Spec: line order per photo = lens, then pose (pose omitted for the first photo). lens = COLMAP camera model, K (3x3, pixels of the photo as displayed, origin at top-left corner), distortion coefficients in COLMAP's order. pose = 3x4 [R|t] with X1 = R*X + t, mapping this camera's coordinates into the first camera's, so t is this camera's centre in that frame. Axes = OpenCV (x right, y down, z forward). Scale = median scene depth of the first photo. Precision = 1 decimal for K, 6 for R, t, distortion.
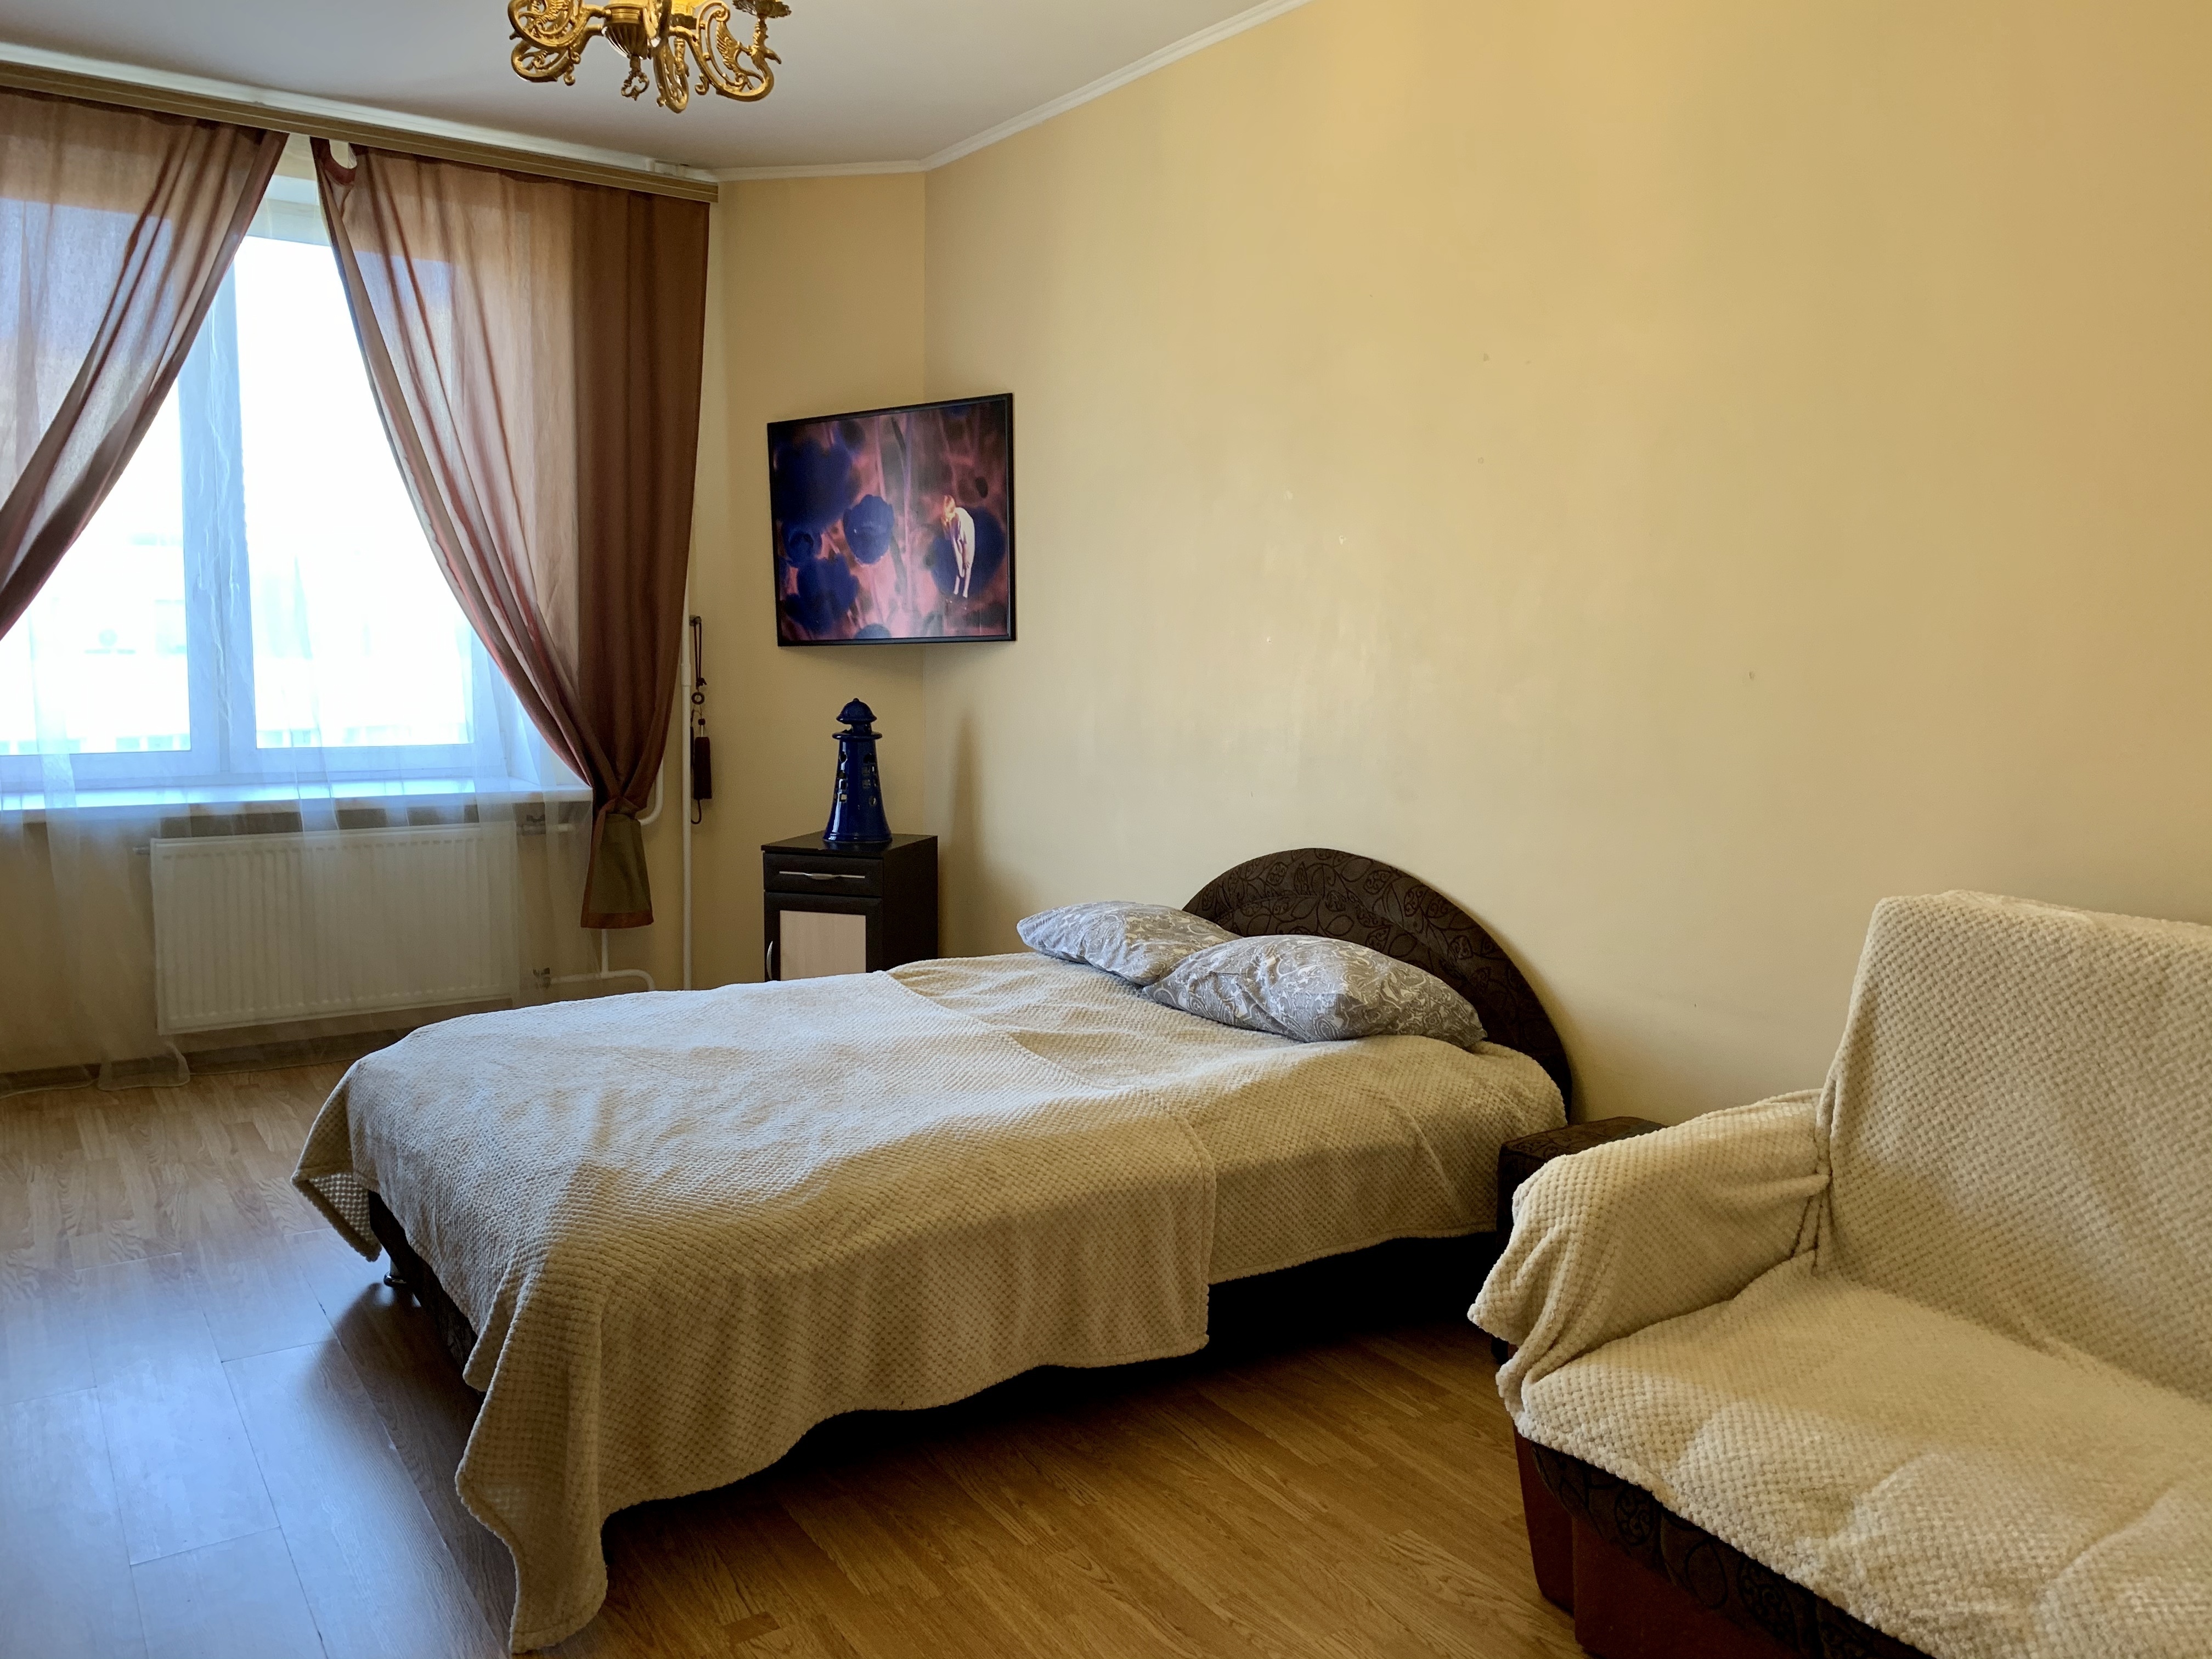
lens RADIAL K [[1679.3, 0, 1106.0], [0, 1679.3, 829.5], [0, 0, 1]] dist [0.000560, -0.012142]
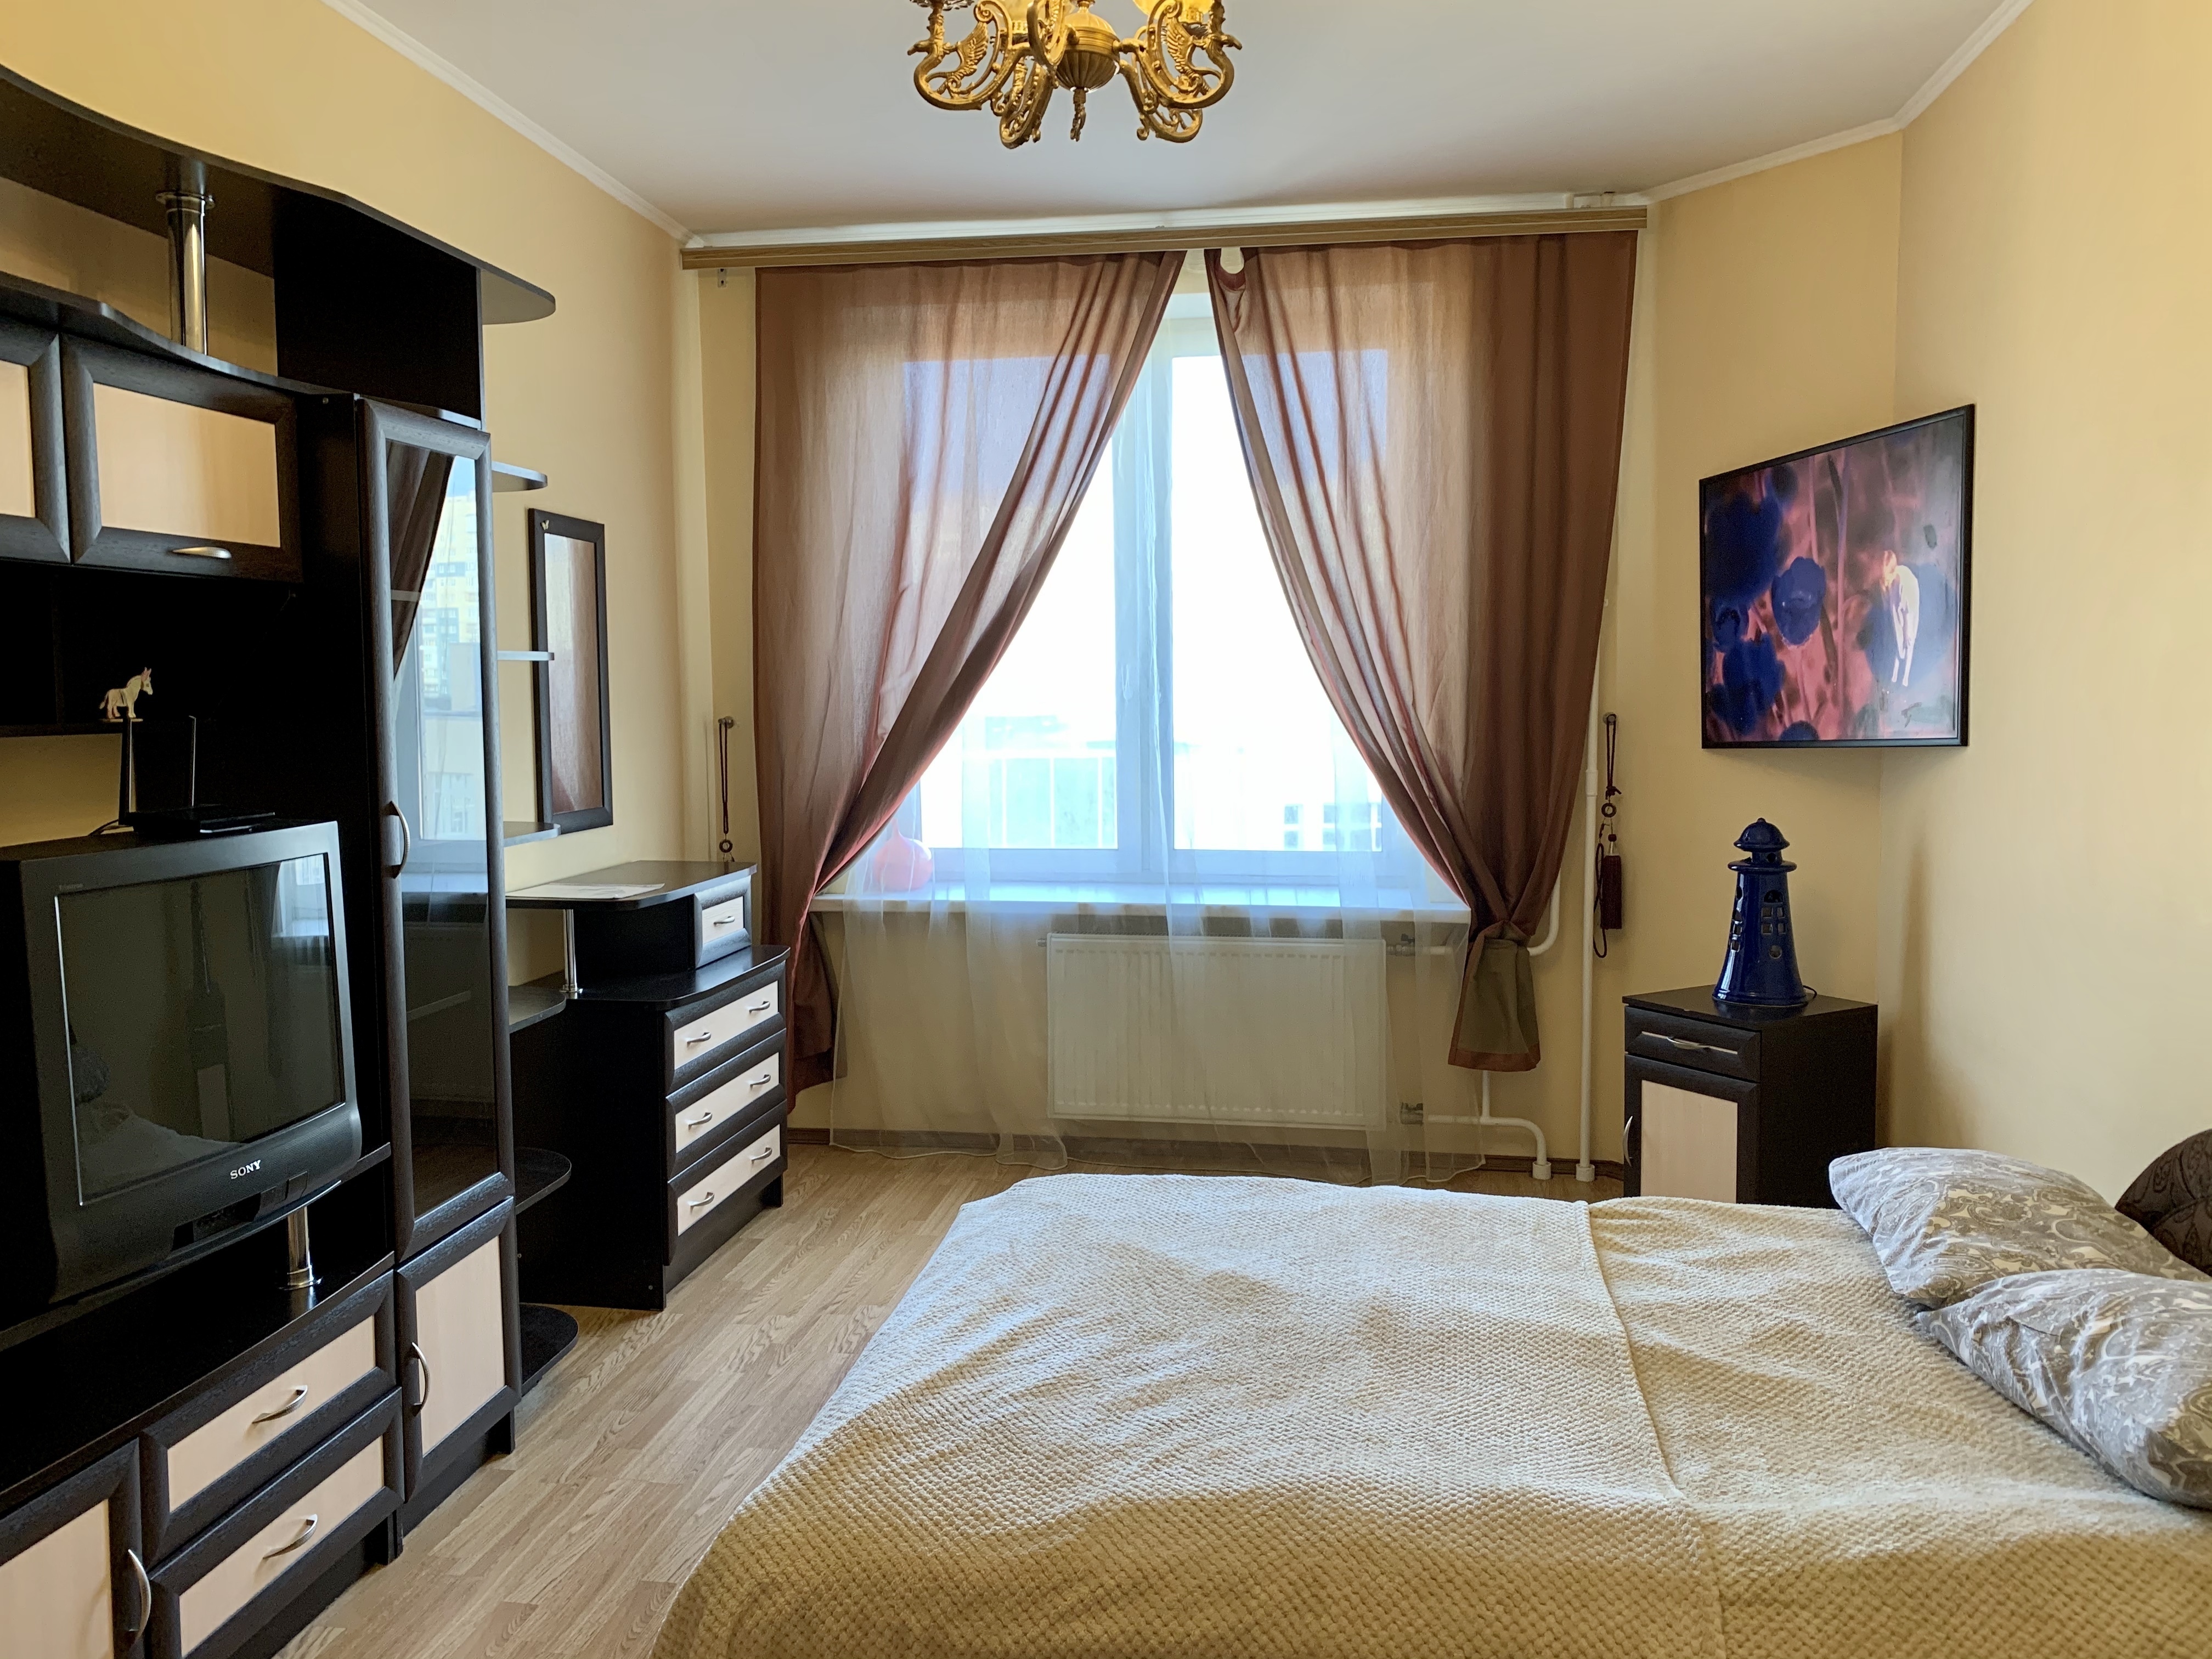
lens RADIAL K [[1673.9, 0, 1104.2], [0, 1673.9, 796.5], [0, 0, 1]] dist [-0.000356, -0.014589]
pose [[0.716483, 0.024505, -0.697174, 0.176819], [-0.064785, 0.997401, -0.031521, -0.045204], [0.694590, 0.067751, 0.716208, 0.237998]]
